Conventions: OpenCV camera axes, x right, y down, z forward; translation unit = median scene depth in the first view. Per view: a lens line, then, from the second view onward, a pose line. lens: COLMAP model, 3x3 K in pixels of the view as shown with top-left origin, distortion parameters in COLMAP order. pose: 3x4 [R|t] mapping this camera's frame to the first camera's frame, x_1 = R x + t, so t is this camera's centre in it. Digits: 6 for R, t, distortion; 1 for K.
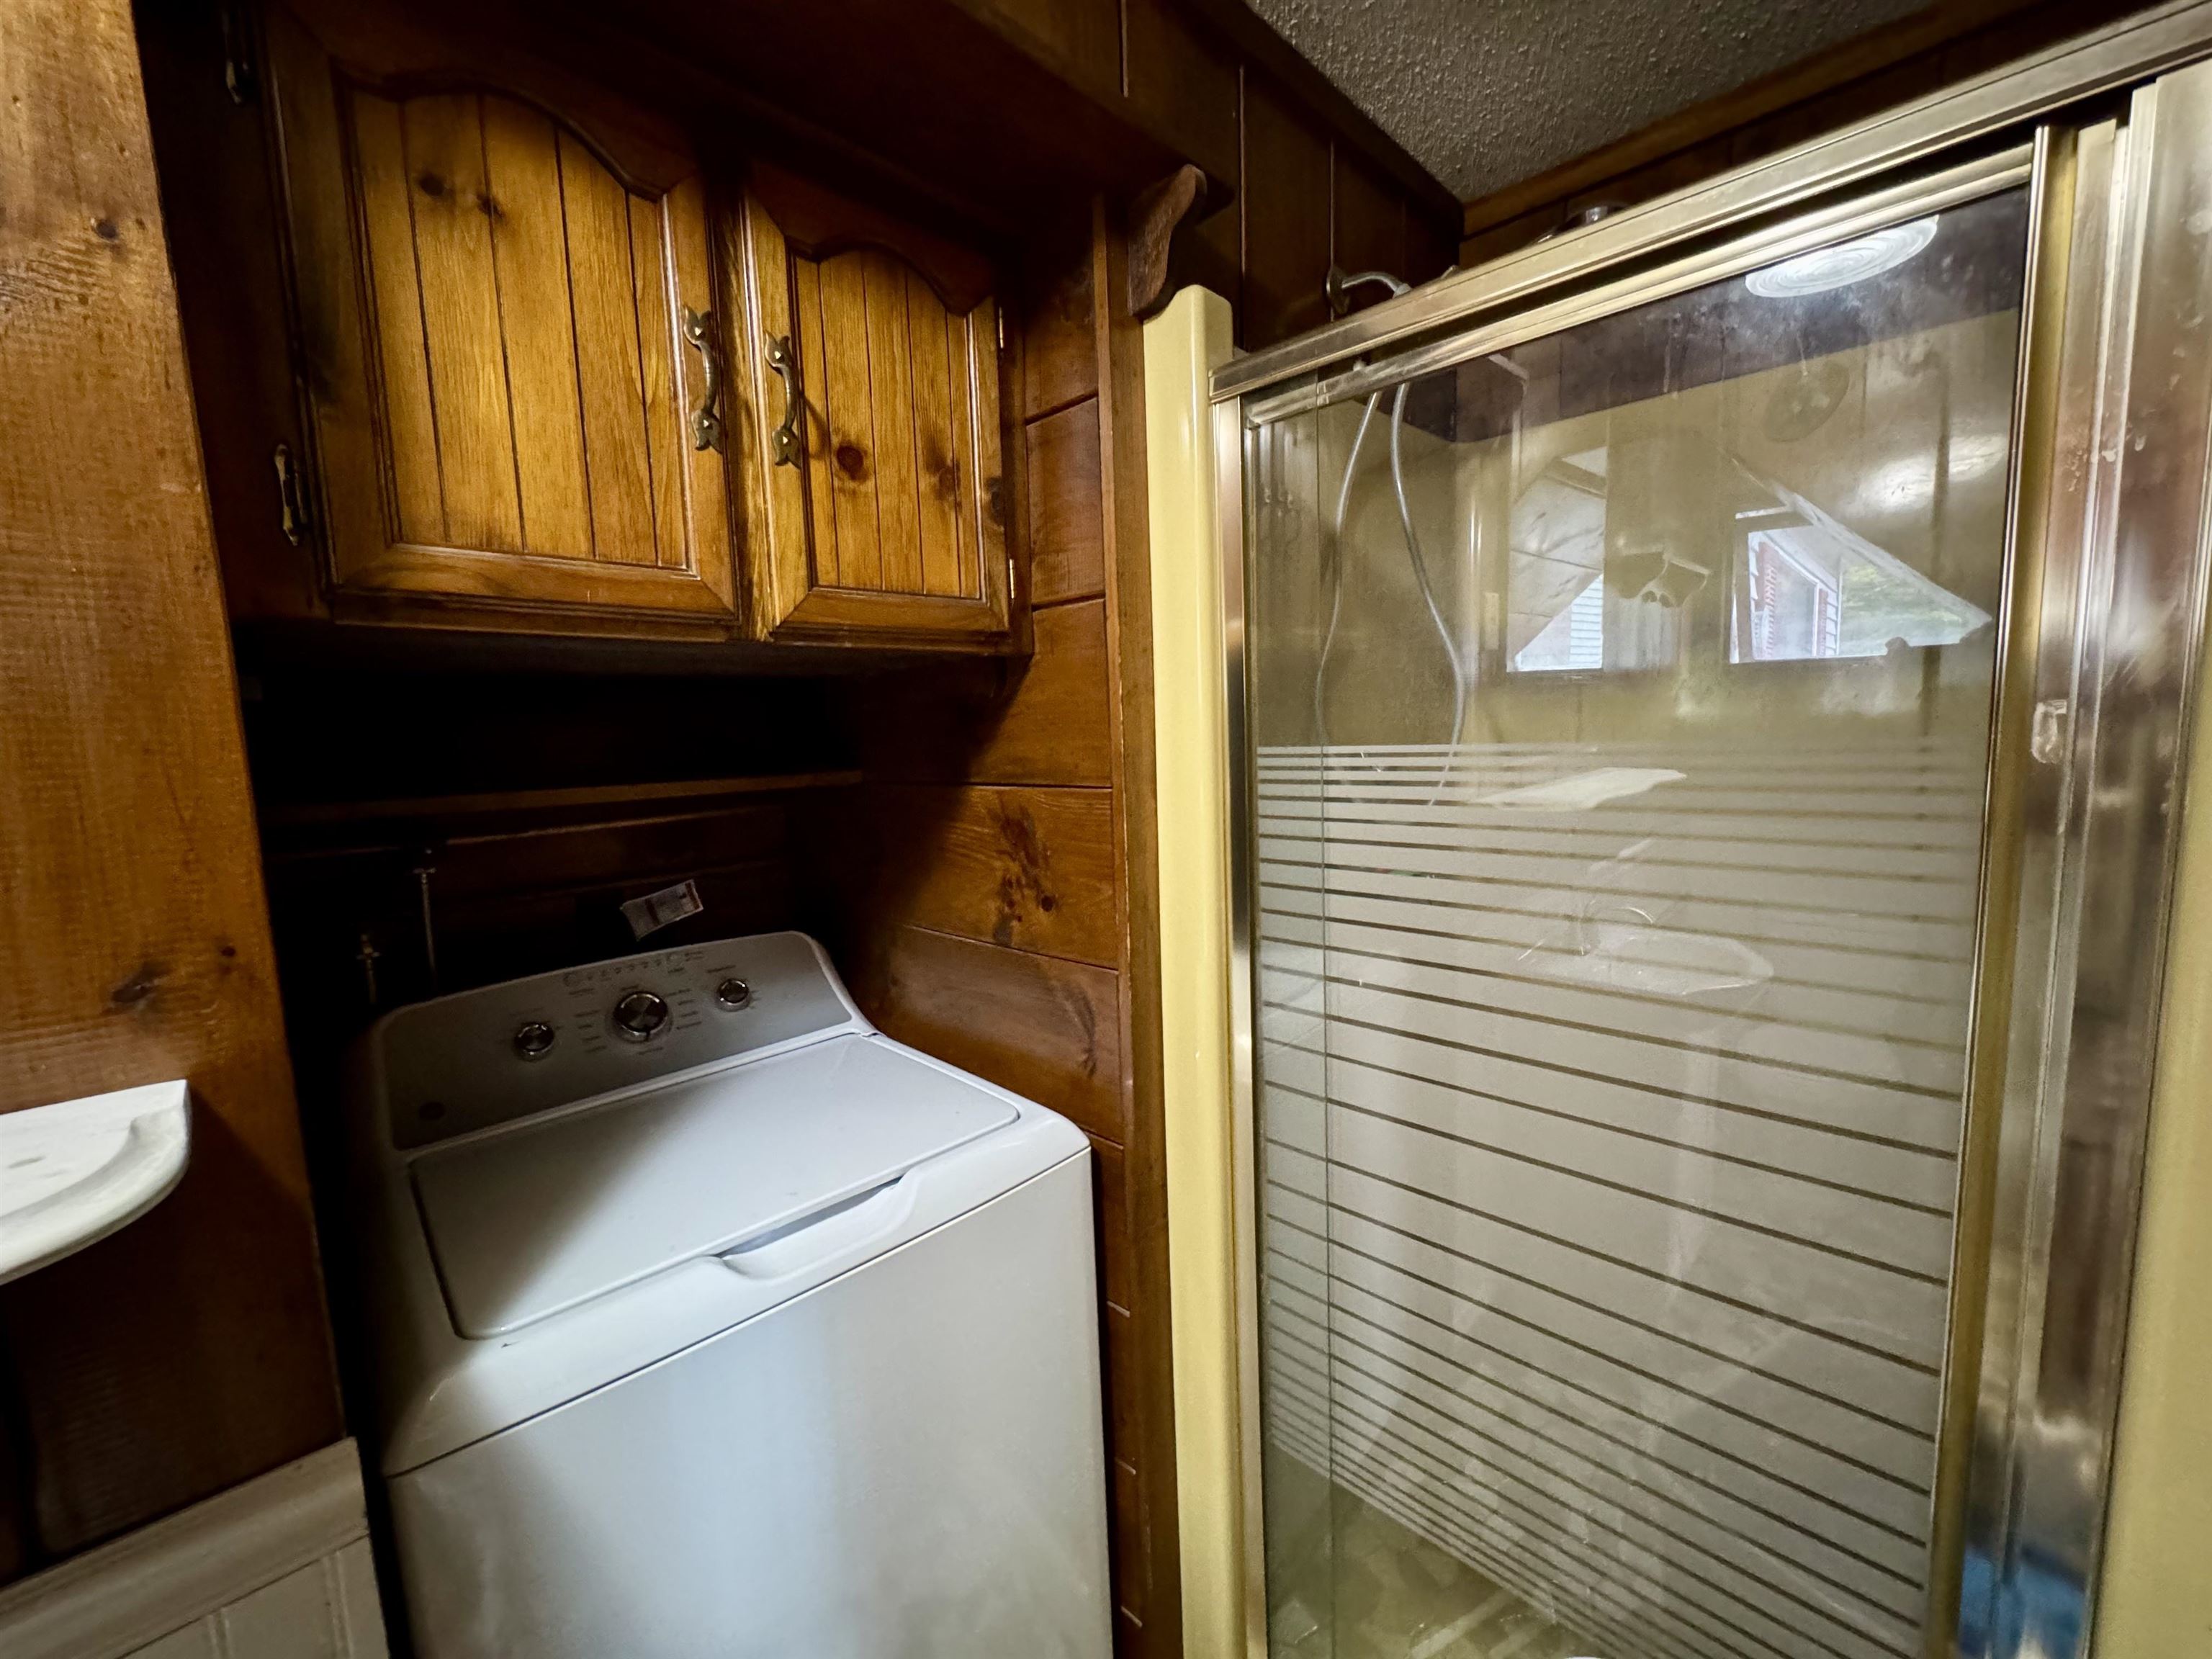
lens RADIAL K [[881.7, 0, 1104.4], [0, 881.7, 830.6], [0, 0, 1]] dist [-0.004631, 0.000712]
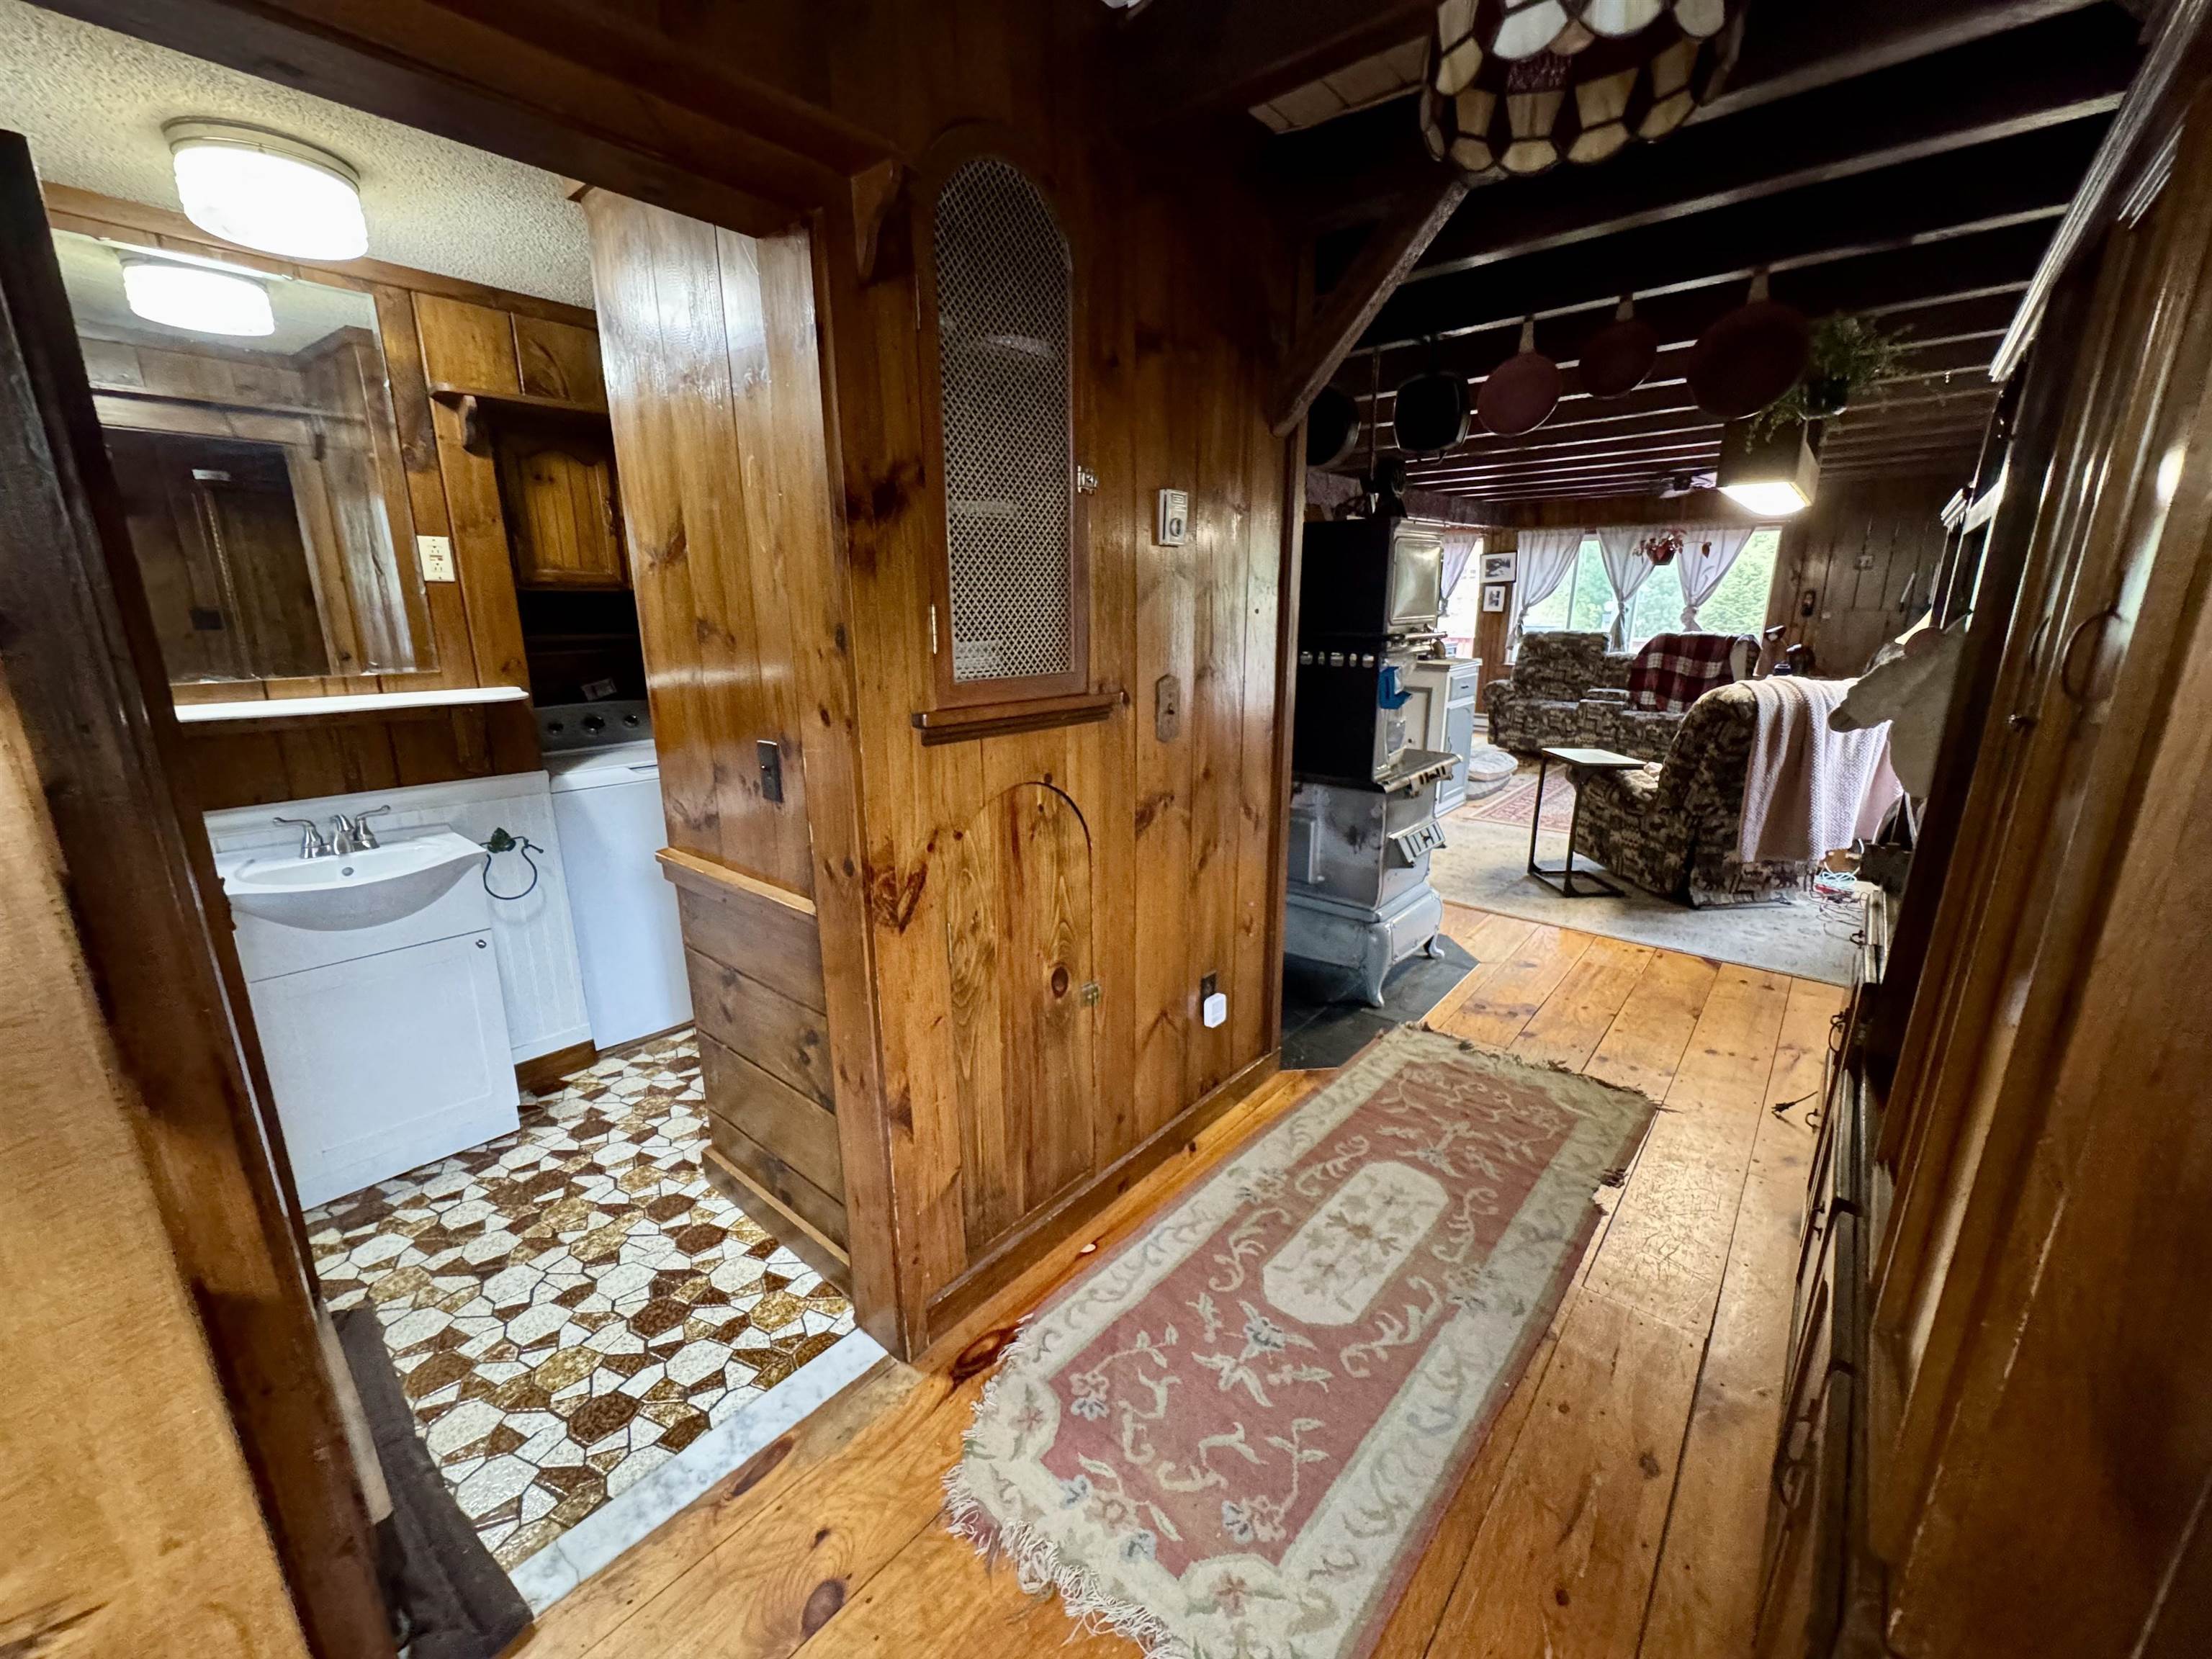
lens RADIAL K [[881.7, 0, 1100.5], [0, 881.7, 832.8], [0, 0, 1]] dist [-0.004631, 0.000712]
pose [[0.996488, 0.009102, 0.083245, 1.184500], [-0.020945, 0.989570, 0.142524, 0.192672], [-0.081080, -0.143767, 0.986285, -2.736873]]
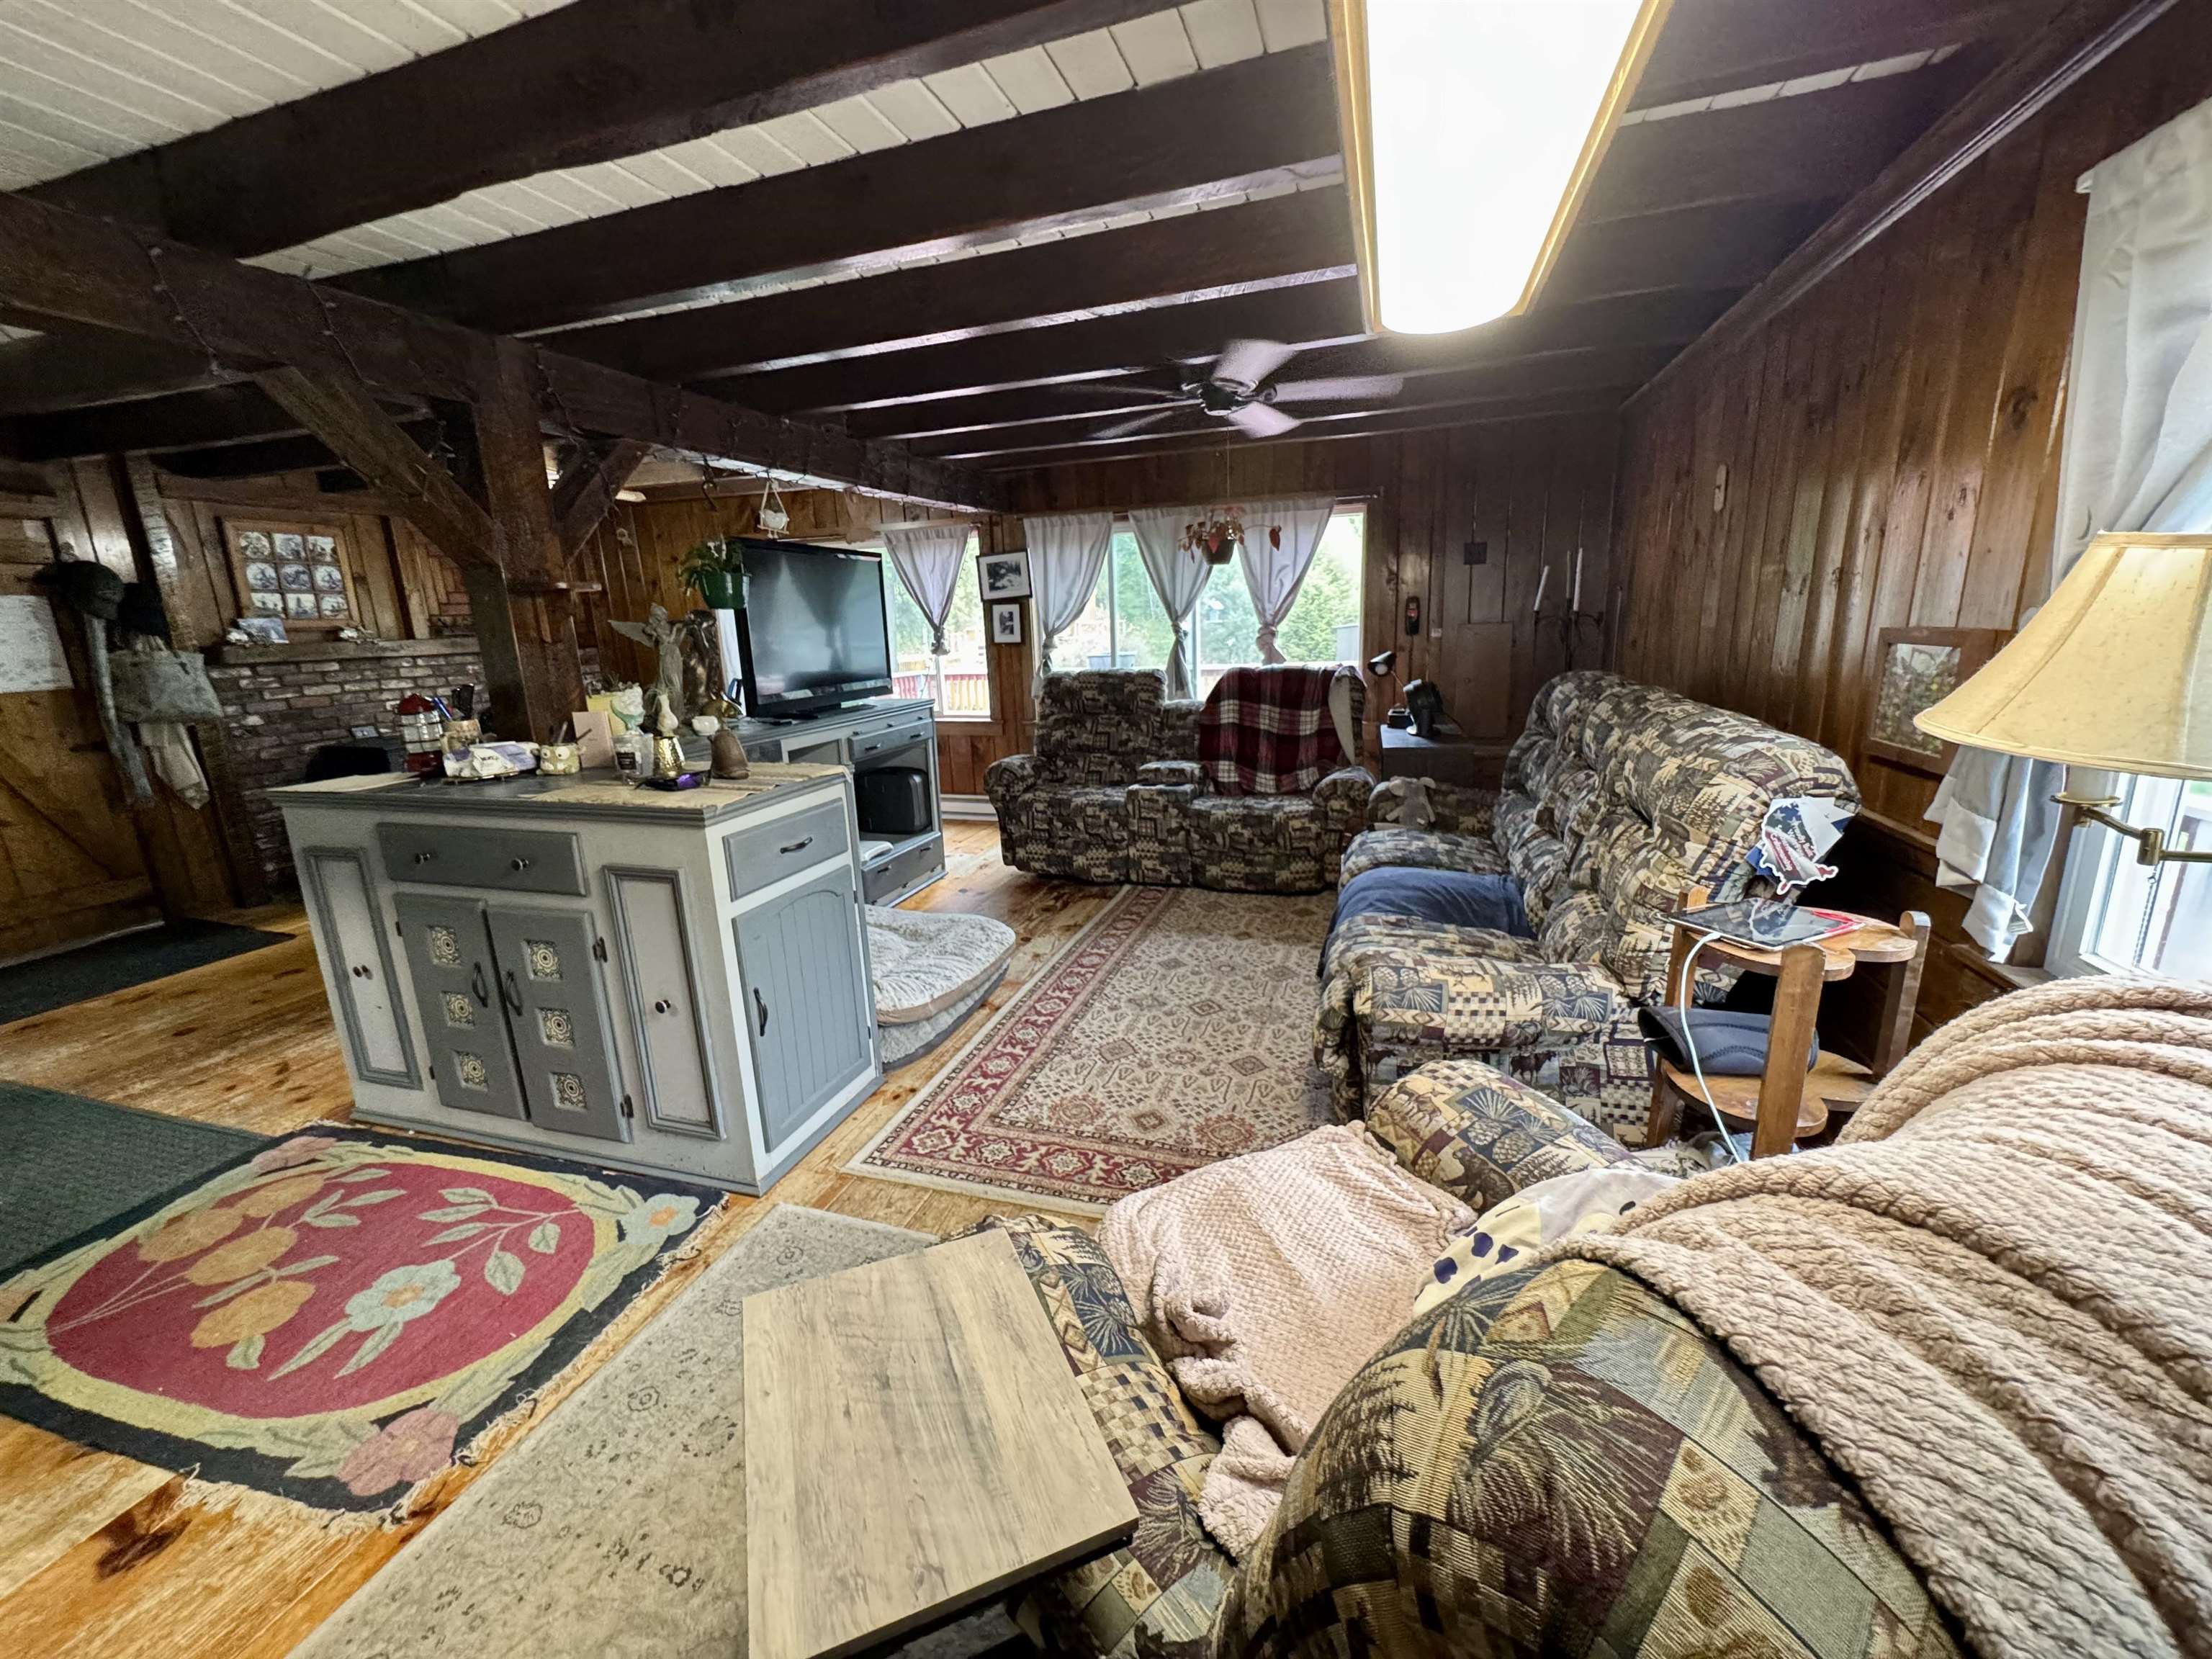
lens RADIAL K [[881.7, 0, 1108.8], [0, 881.7, 829.9], [0, 0, 1]] dist [-0.004631, 0.000712]
pose [[0.887736, -0.101205, 0.449090, 4.576272], [0.056645, 0.992136, 0.111612, -0.365287], [-0.456854, -0.073644, 0.886488, 1.609676]]
